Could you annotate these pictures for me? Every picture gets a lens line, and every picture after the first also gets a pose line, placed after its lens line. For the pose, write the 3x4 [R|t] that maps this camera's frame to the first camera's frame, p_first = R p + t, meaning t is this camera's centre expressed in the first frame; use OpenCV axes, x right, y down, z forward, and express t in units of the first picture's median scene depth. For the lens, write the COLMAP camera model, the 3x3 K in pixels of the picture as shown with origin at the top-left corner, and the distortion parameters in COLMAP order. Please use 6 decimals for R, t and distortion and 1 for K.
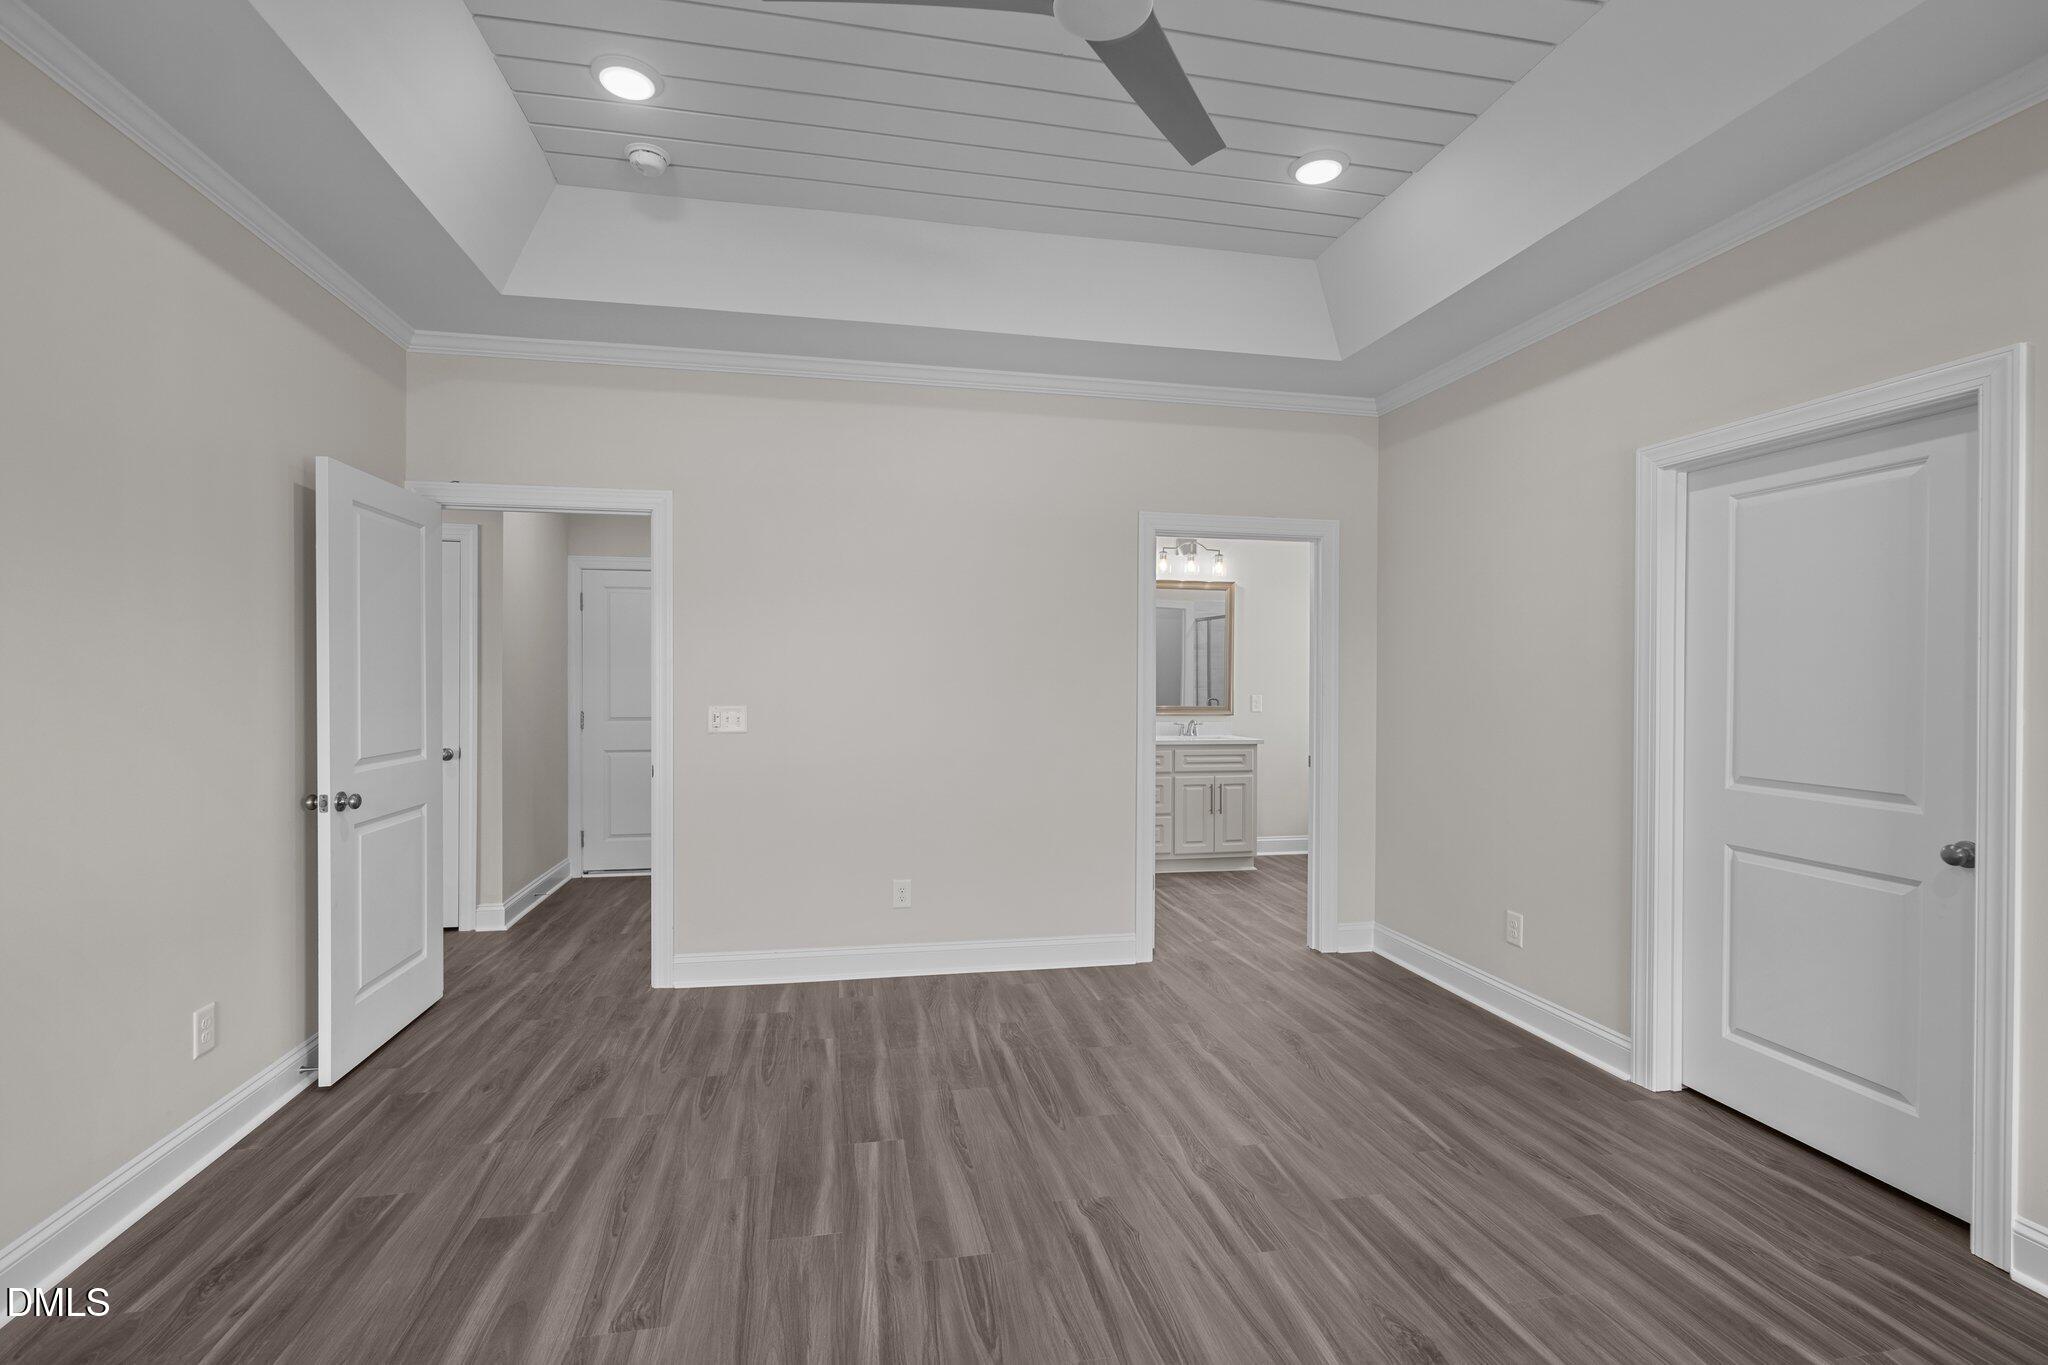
lens RADIAL K [[941.4, 0, 1020.5], [0, 941.4, 687.3], [0, 0, 1]] dist [0.002458, 0.000221]
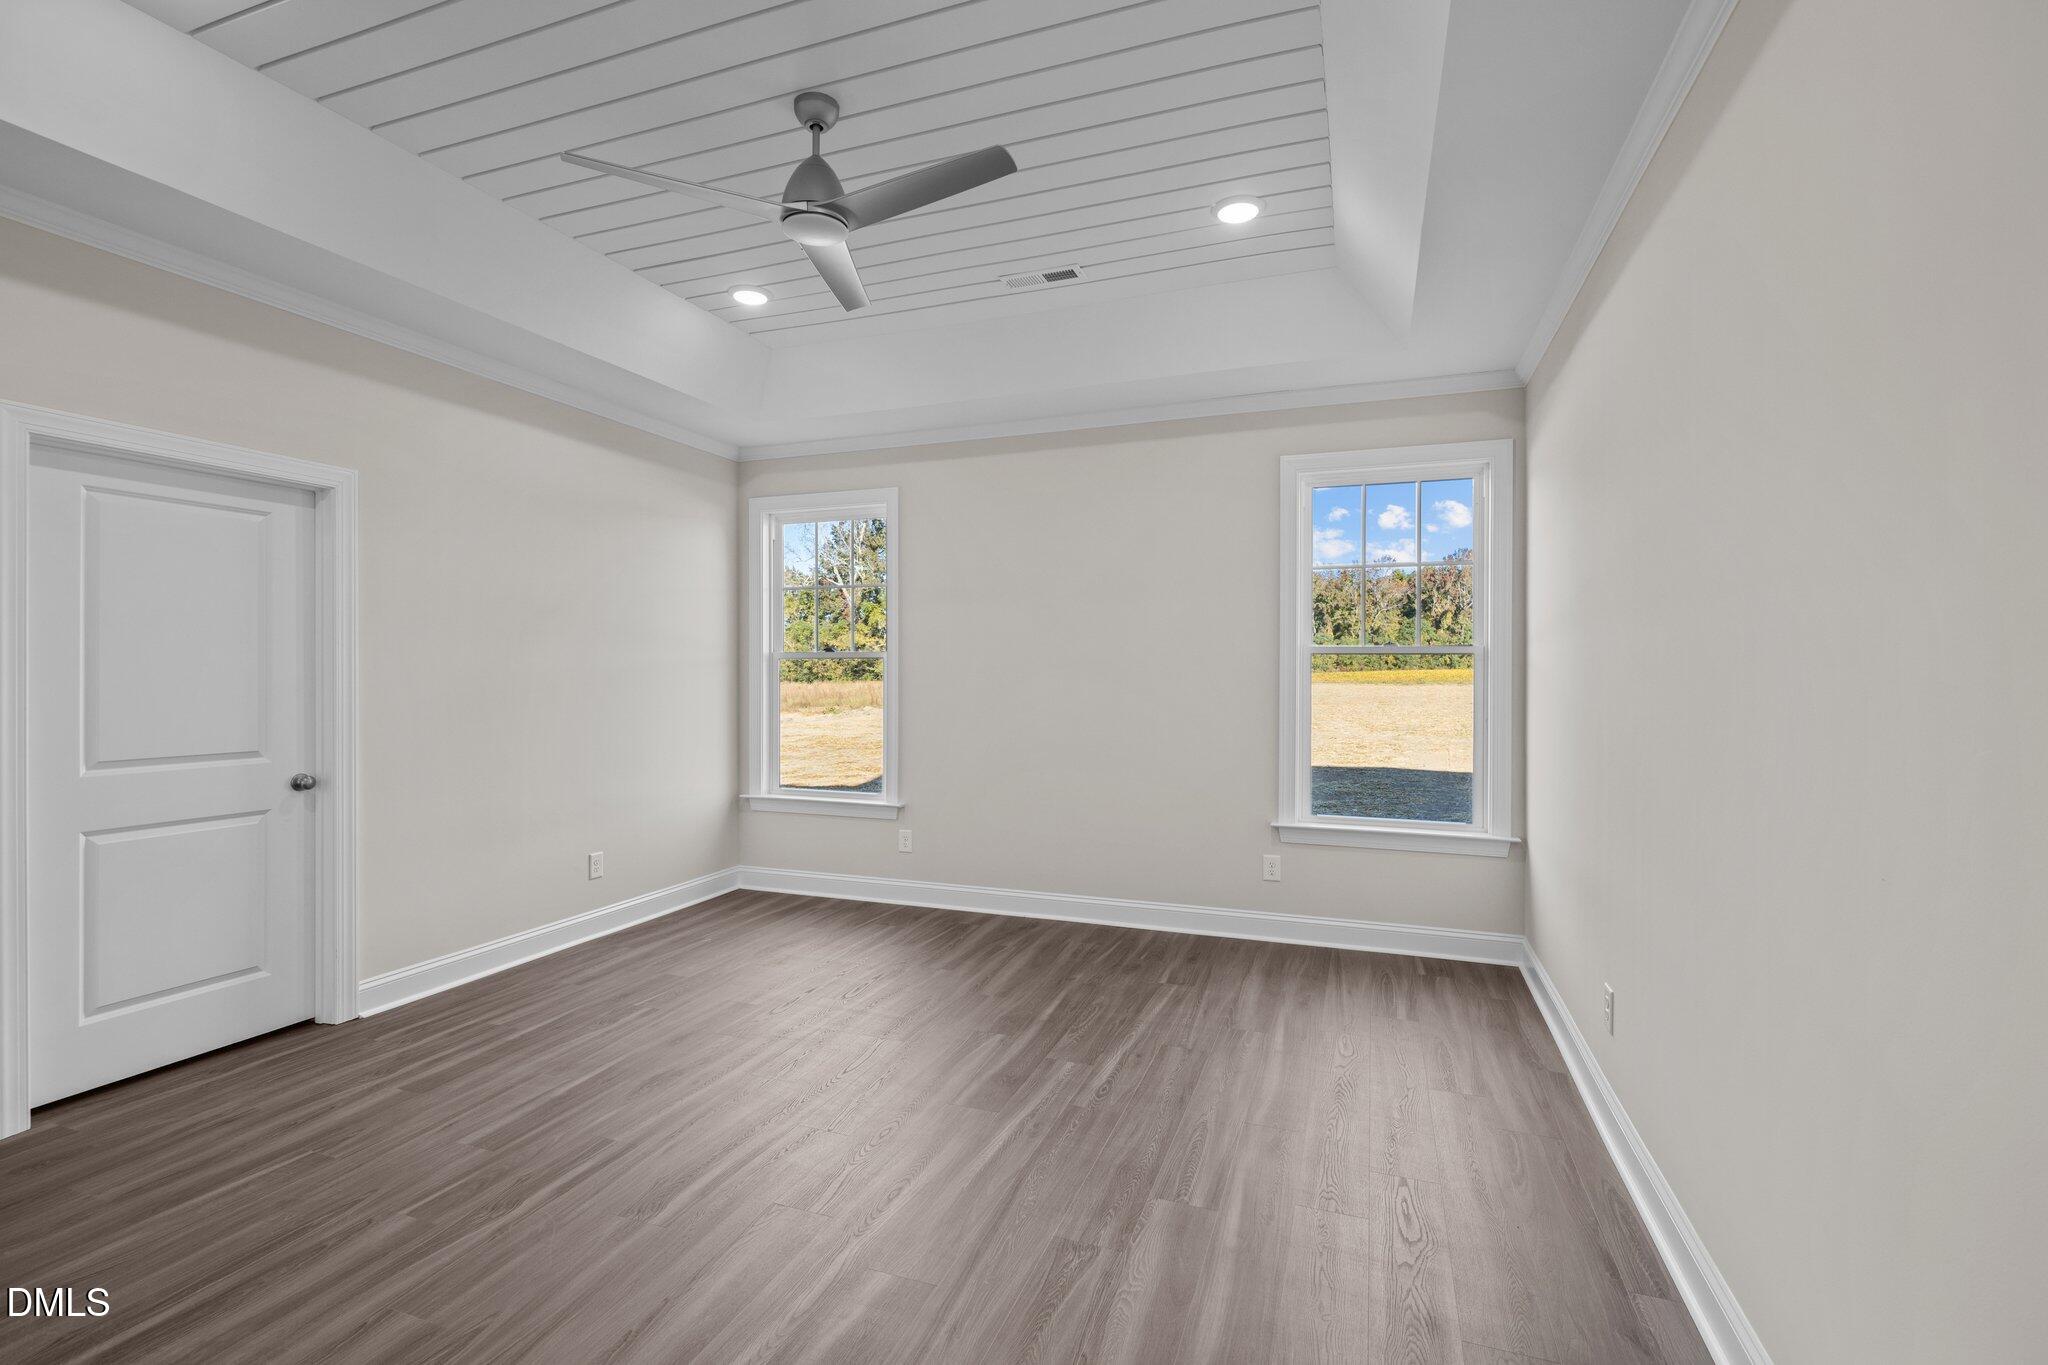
lens RADIAL K [[941.4, 0, 1018.8], [0, 941.4, 674.4], [0, 0, 1]] dist [0.002458, 0.000221]
pose [[-0.851576, -0.008167, 0.524167, -0.747265], [-0.000887, 0.999900, 0.014139, -0.019693], [-0.524230, 0.011576, -0.851498, 1.595704]]
